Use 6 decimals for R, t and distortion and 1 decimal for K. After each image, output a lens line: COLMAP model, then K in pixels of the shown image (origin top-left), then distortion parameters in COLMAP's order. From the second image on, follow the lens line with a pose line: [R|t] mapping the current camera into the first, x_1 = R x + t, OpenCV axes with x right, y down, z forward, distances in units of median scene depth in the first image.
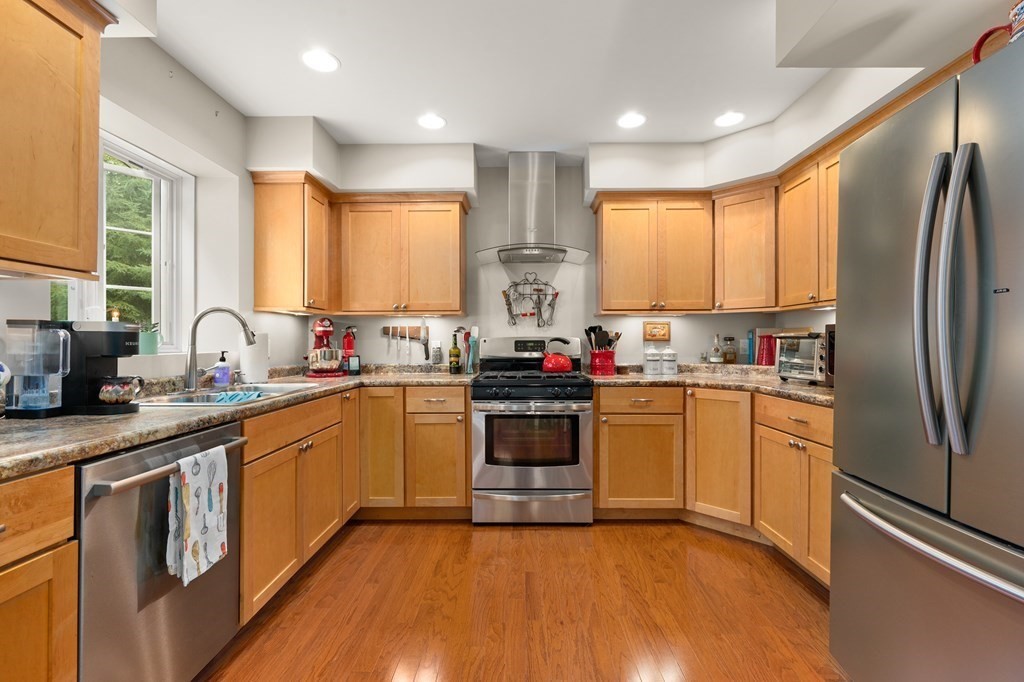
lens RADIAL K [[468.3, 0, 514.6], [0, 468.3, 346.0], [0, 0, 1]] dist [-0.001087, 0.000011]
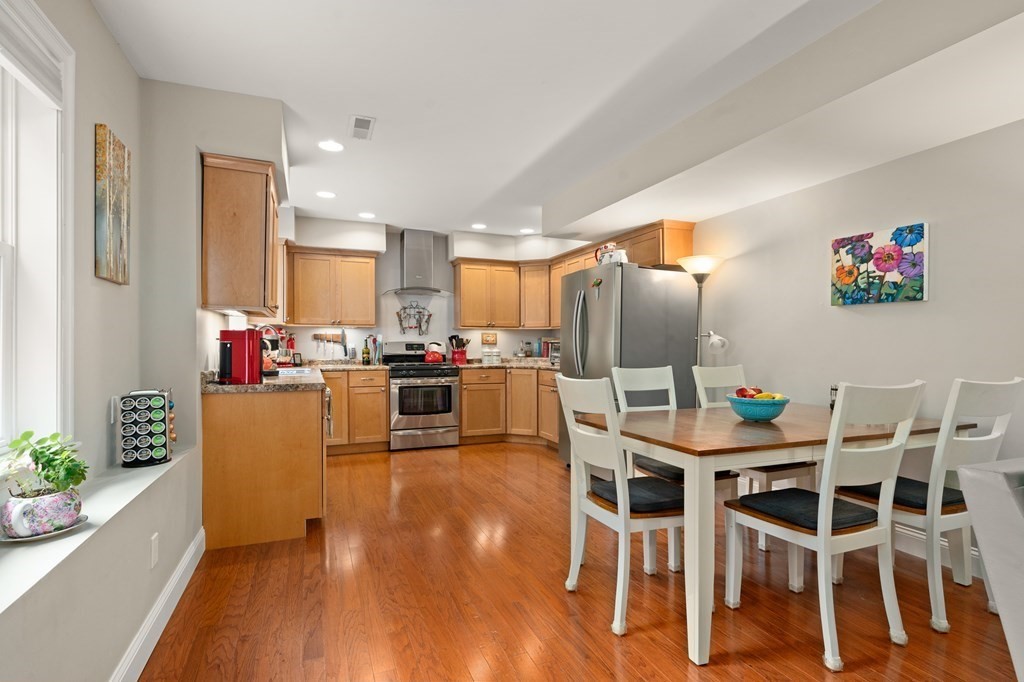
lens RADIAL K [[507.3, 0, 512.0], [0, 507.3, 341.0], [0, 0, 1]] dist [0.000041, -0.000003]
pose [[0.926683, 0.005564, 0.375803, -0.325882], [0.000381, 0.999876, -0.015743, 0.006848], [-0.375844, 0.014732, 0.926566, -0.769615]]
